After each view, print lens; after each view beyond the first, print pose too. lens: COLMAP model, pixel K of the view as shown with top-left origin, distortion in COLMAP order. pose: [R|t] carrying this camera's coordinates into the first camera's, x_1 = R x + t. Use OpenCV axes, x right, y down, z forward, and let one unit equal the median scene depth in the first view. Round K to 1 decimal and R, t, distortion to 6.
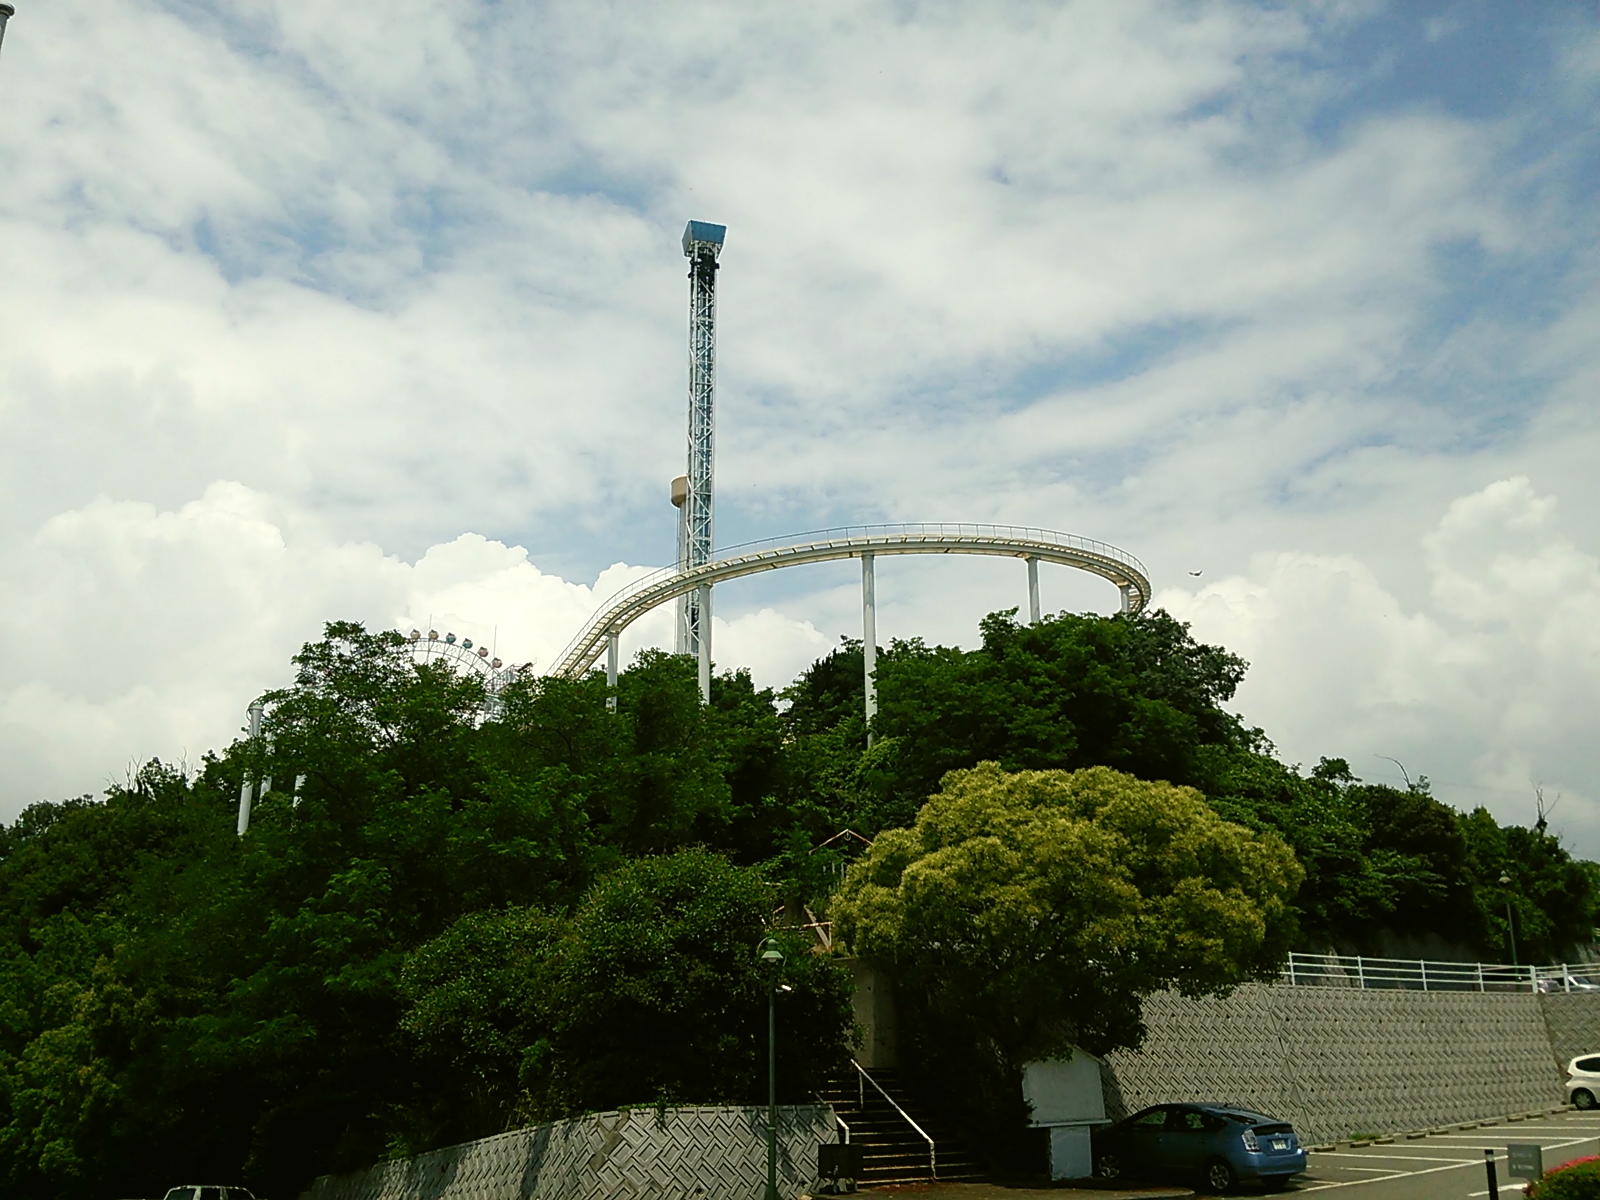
lens RADIAL K [[1399.0, 0, 802.9], [0, 1399.0, 623.6], [0, 0, 1]] dist [0.204987, -0.431138]
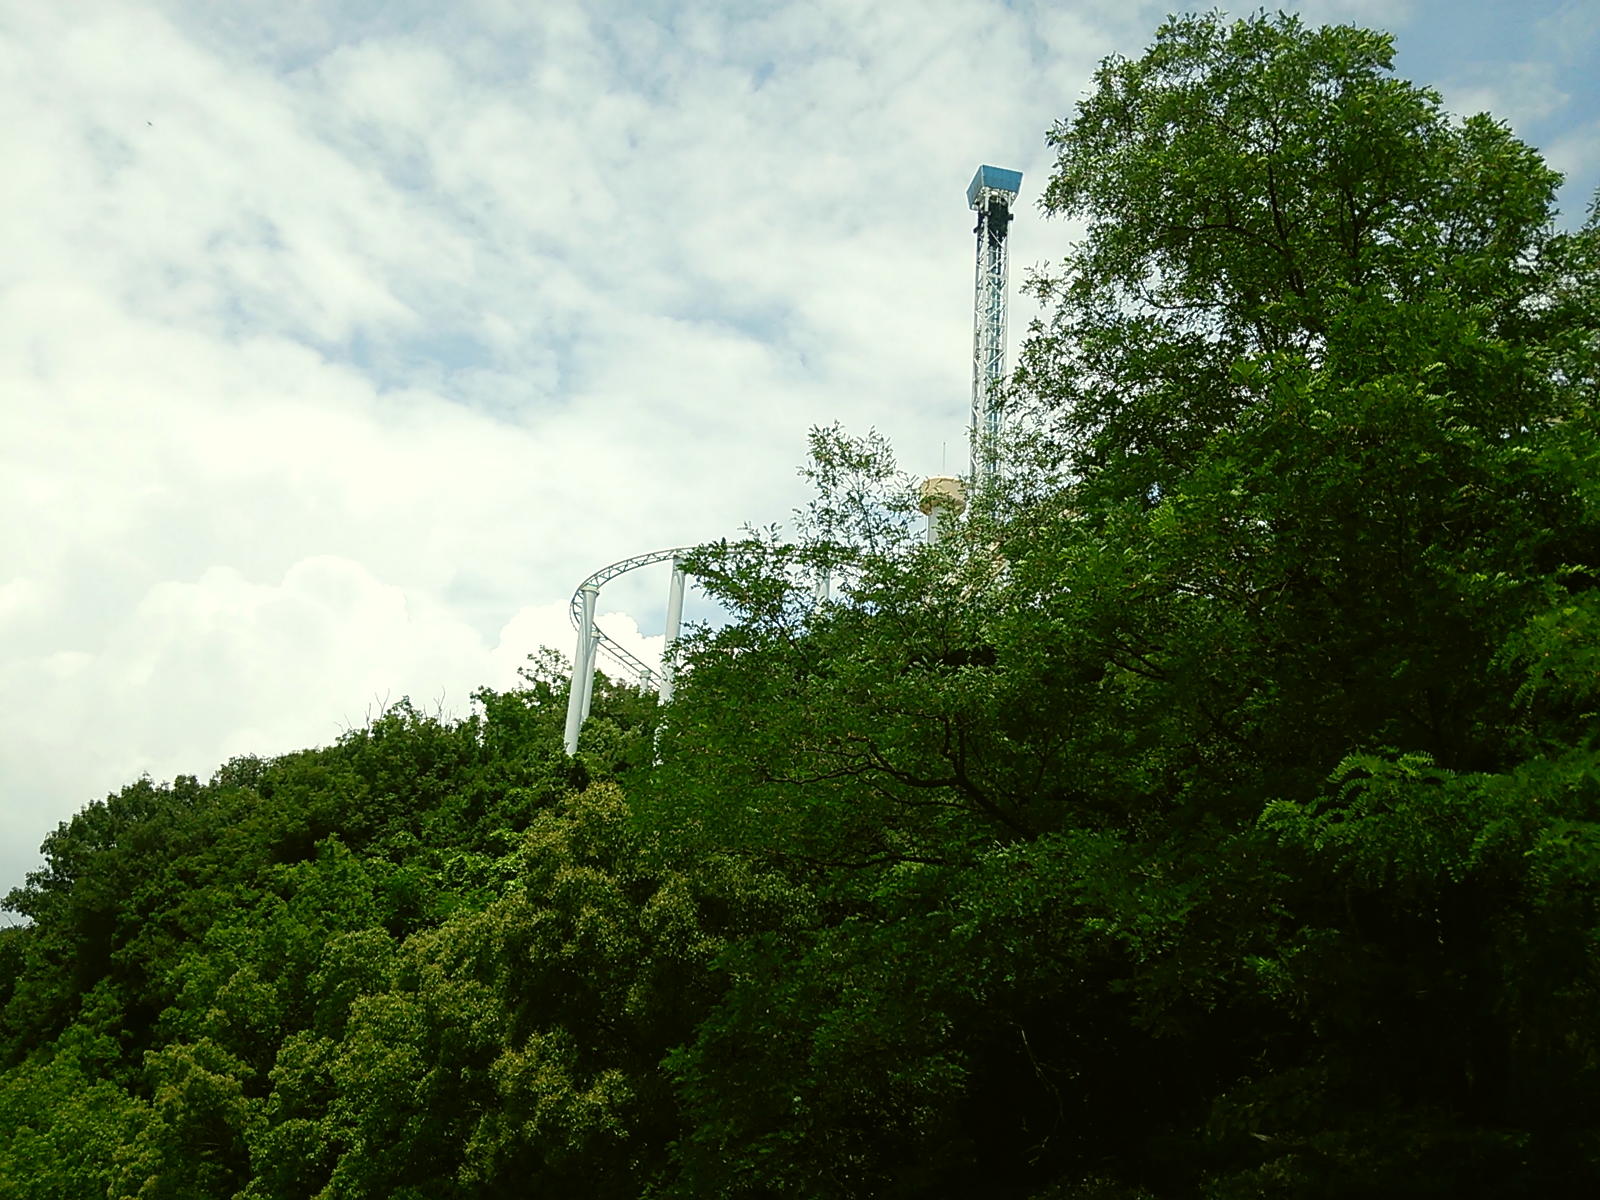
lens RADIAL K [[1399.0, 0, 802.9], [0, 1399.0, 623.6], [0, 0, 1]] dist [0.204987, -0.431138]
pose [[0.996017, 0.038477, -0.080431, -0.258643], [-0.044175, 0.996547, -0.070307, 0.139069], [0.077448, 0.073580, 0.994278, 0.376738]]
